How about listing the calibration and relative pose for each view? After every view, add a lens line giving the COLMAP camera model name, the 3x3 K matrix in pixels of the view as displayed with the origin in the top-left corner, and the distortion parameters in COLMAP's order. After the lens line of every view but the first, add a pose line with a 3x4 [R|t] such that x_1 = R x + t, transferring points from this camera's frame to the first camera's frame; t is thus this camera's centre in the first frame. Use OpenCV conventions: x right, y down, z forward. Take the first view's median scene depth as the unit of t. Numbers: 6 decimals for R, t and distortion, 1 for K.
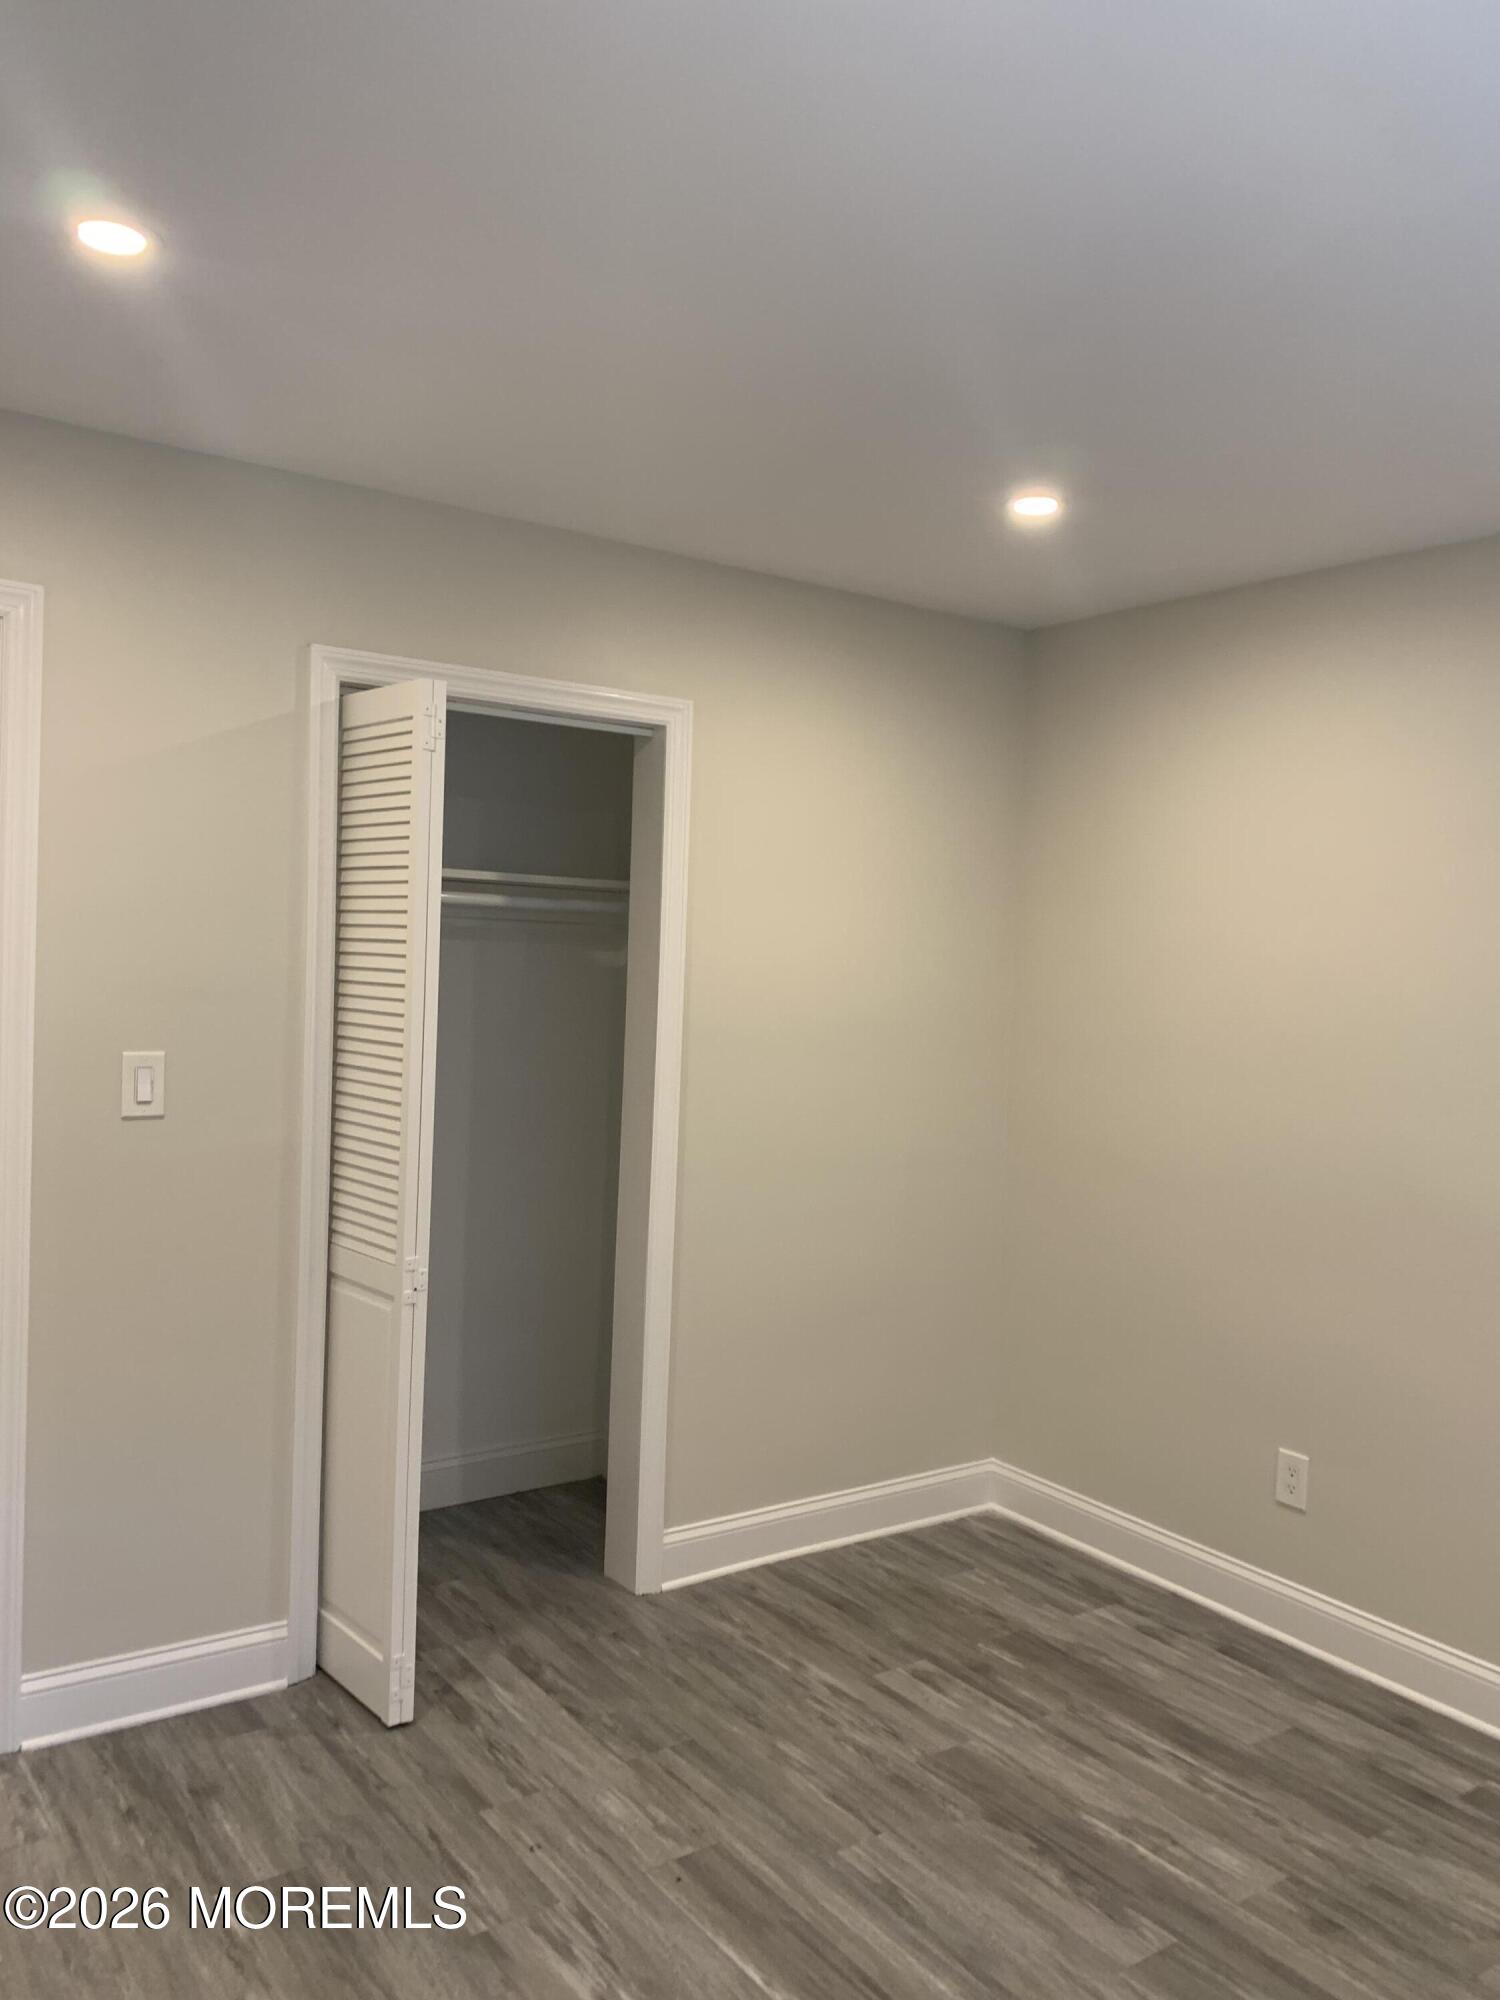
lens RADIAL K [[1537.3, 0, 758.4], [0, 1537.3, 1005.6], [0, 0, 1]] dist [-0.007632, 0.006230]
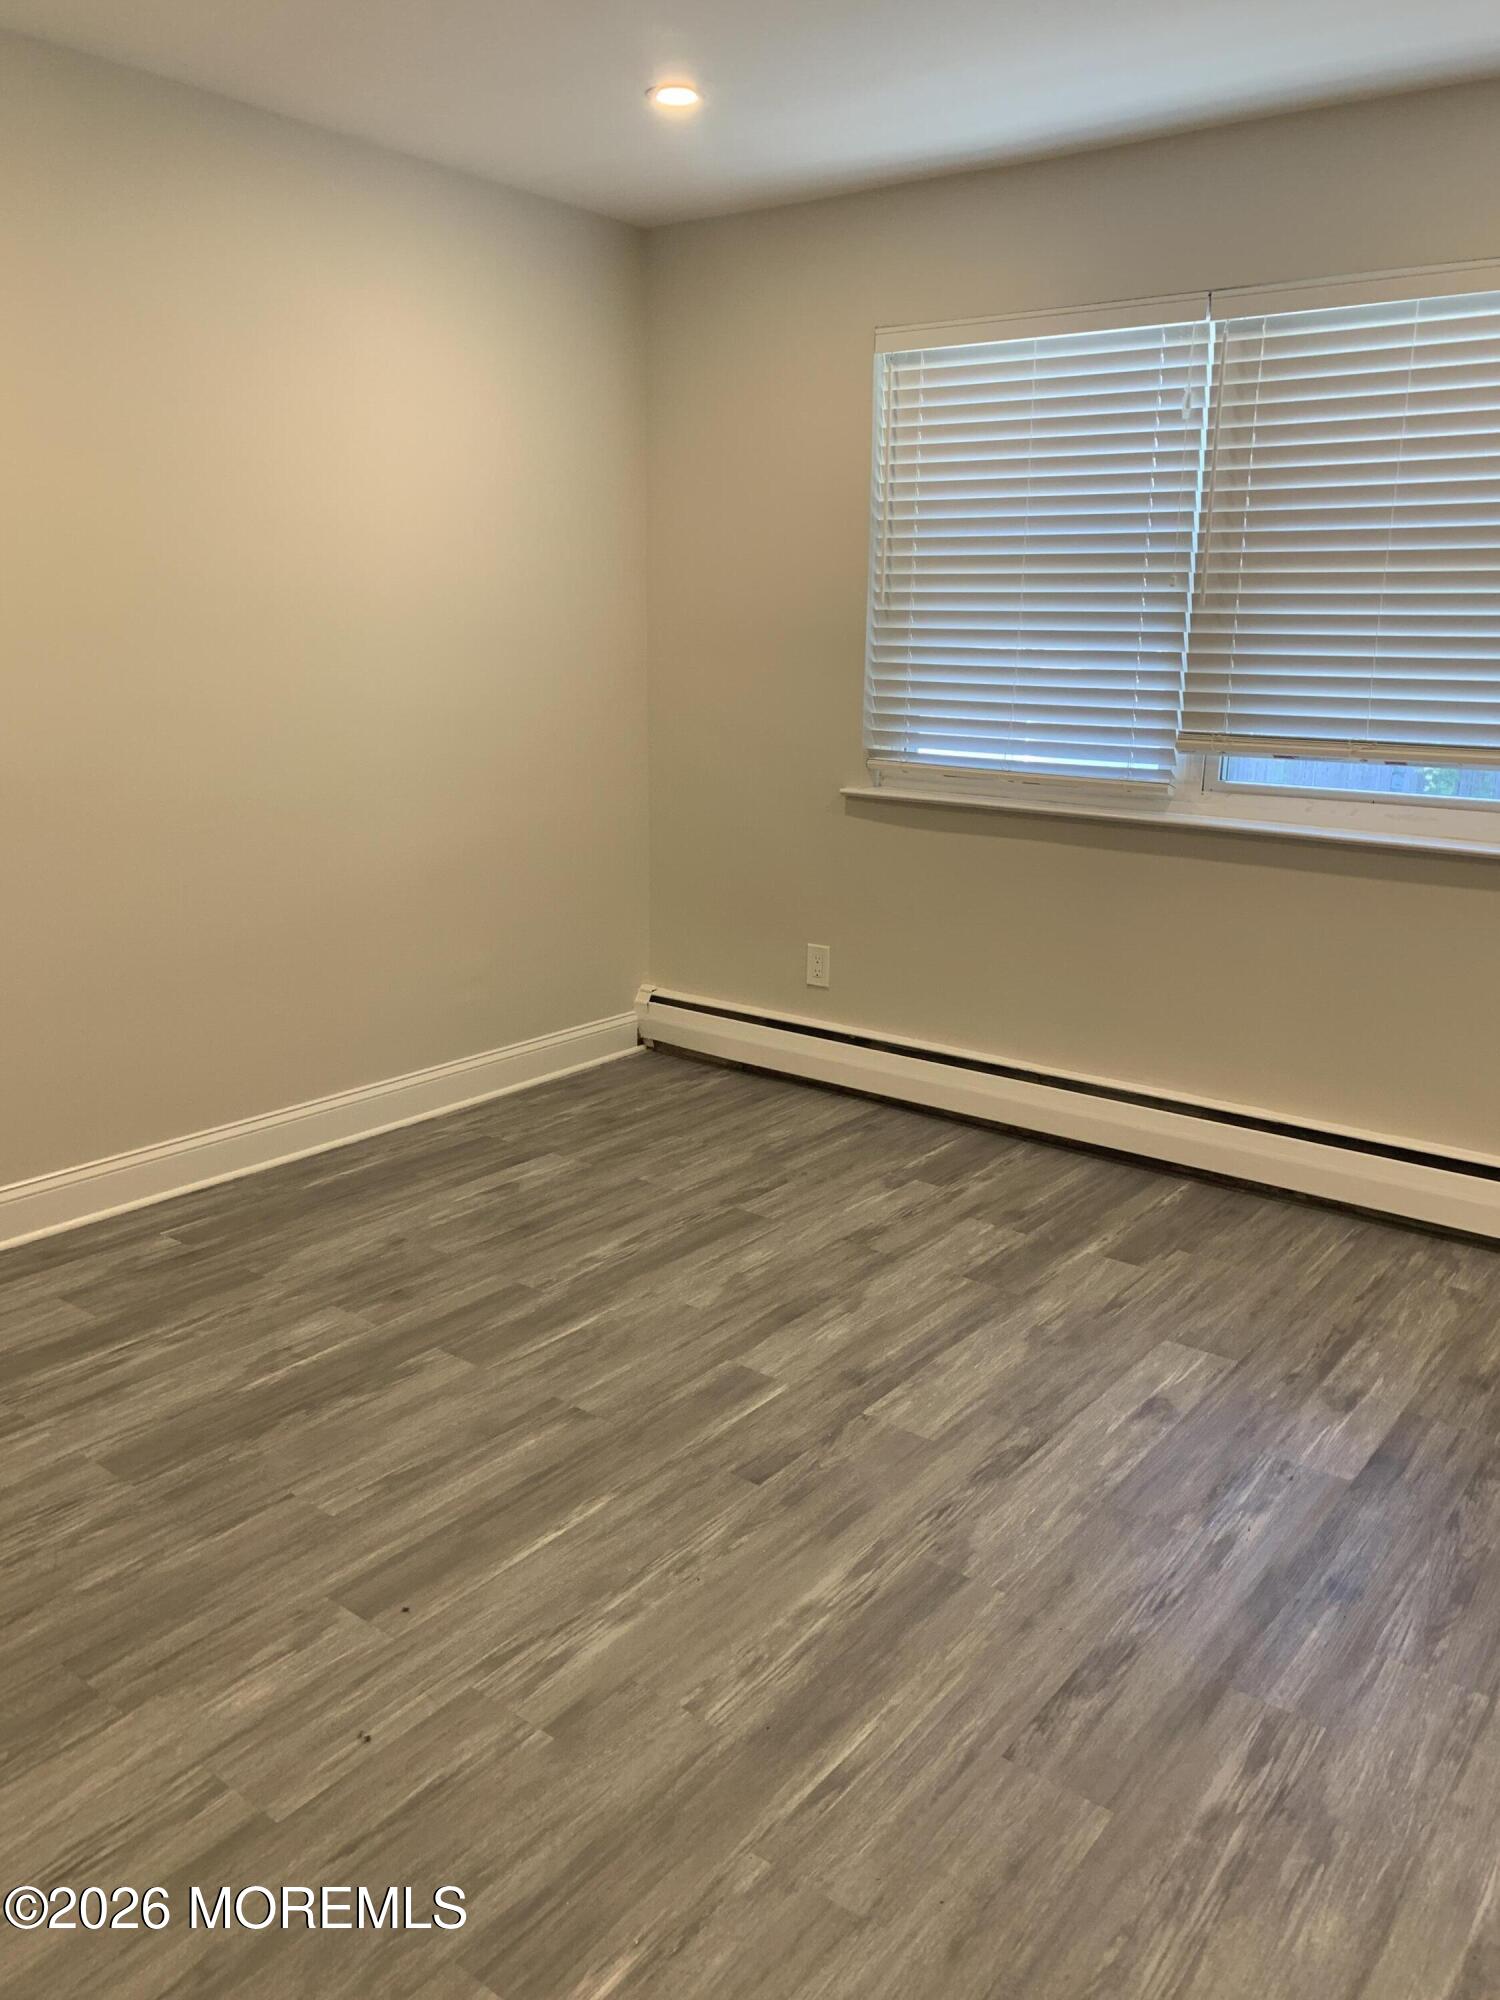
lens RADIAL K [[1563.8, 0, 750.0], [0, 1563.8, 1000.0], [0, 0, 1]] dist [0.032310, -0.003931]
pose [[-0.288494, -0.272821, 0.917791, -0.768555], [0.001965, 0.958376, 0.285503, -0.007534], [-0.957480, 0.084170, -0.275950, 0.962998]]
